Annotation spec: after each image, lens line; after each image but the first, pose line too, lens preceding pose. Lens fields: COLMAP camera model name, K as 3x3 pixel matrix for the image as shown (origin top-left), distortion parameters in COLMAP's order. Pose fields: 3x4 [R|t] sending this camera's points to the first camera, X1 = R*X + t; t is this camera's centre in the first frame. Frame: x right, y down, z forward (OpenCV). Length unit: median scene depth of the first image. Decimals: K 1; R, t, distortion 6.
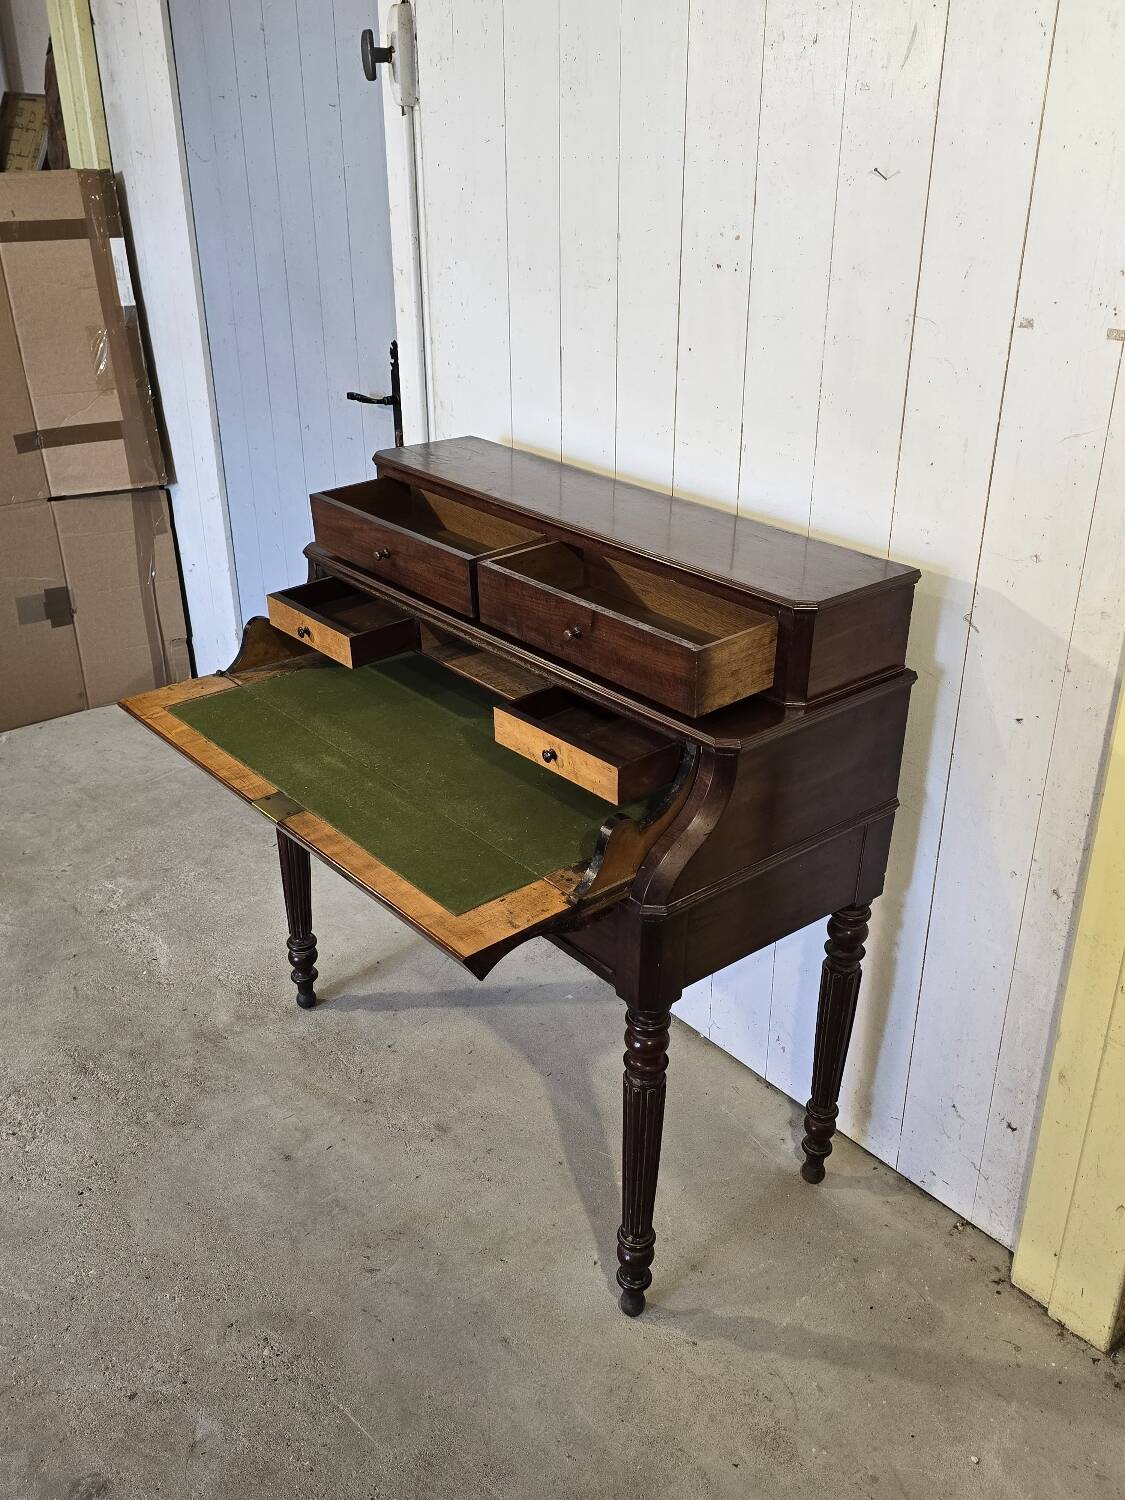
lens RADIAL K [[1314.7, 0, 562.2], [0, 1314.7, 740.3], [0, 0, 1]] dist [0.040089, -0.030731]
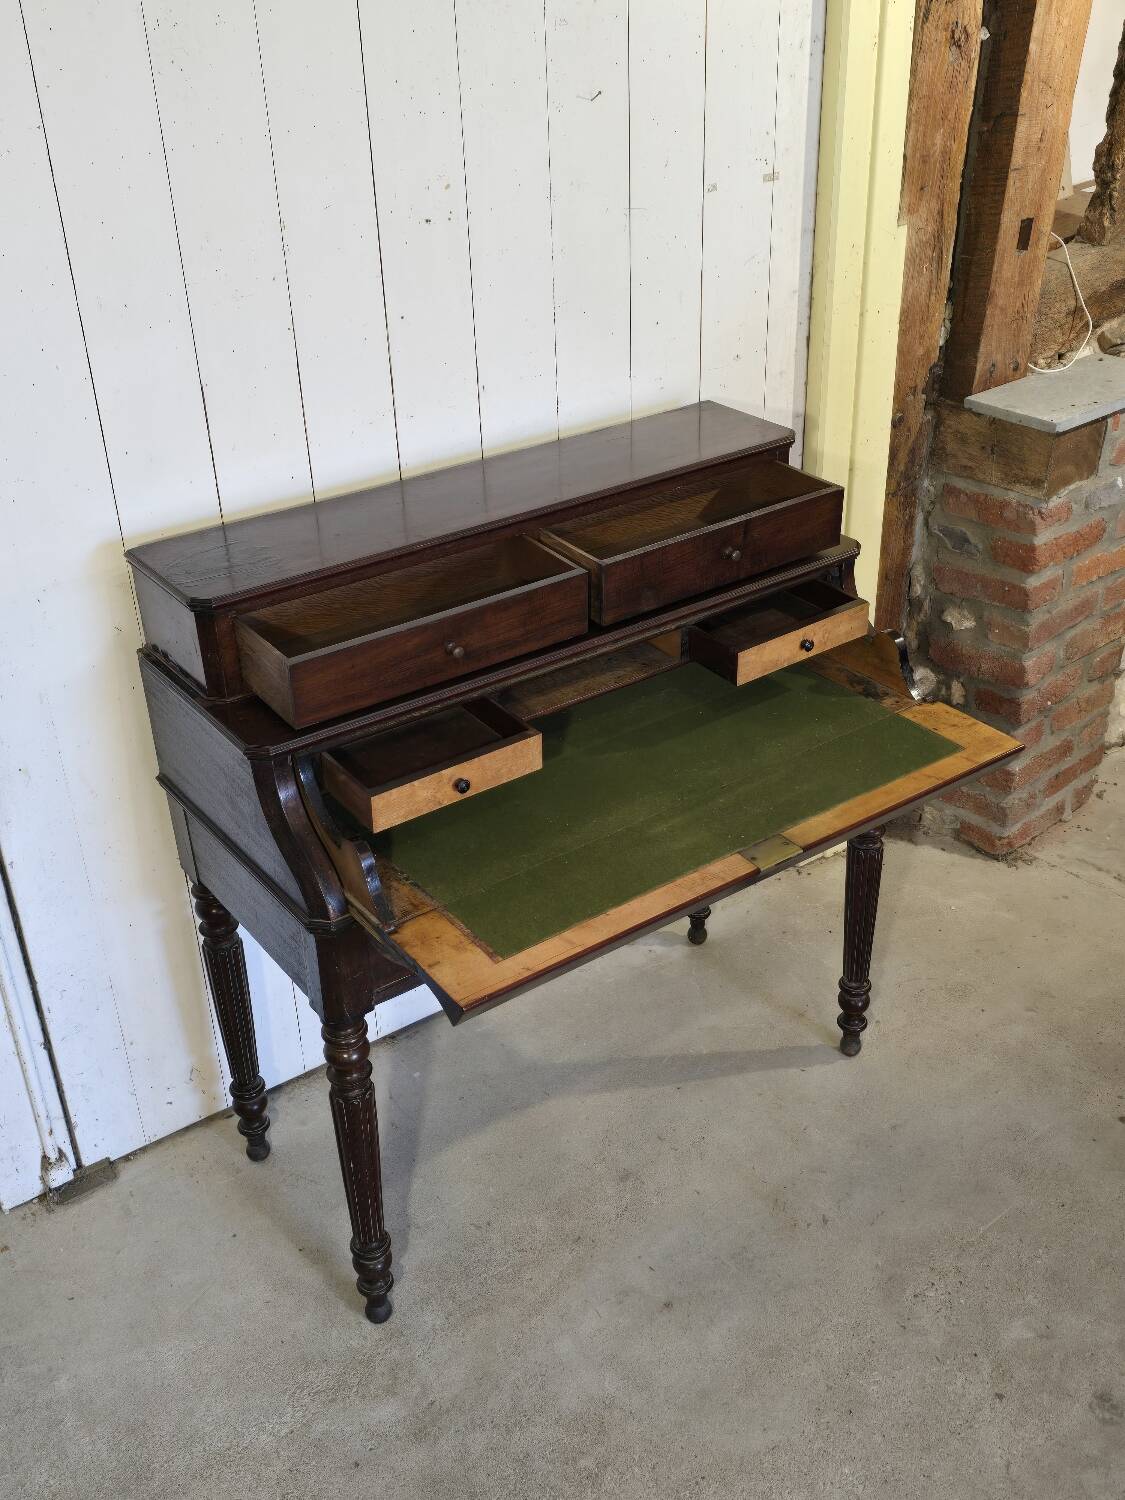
lens RADIAL K [[1566.0, 0, 562.5], [0, 1566.0, 757.6], [0, 0, 1]] dist [0.033132, 0.000000]
pose [[0.077070, -0.506910, 0.858547, -1.008199], [0.461565, 0.781416, 0.419936, -0.470643], [-0.883752, 0.363911, 0.294196, 0.693978]]
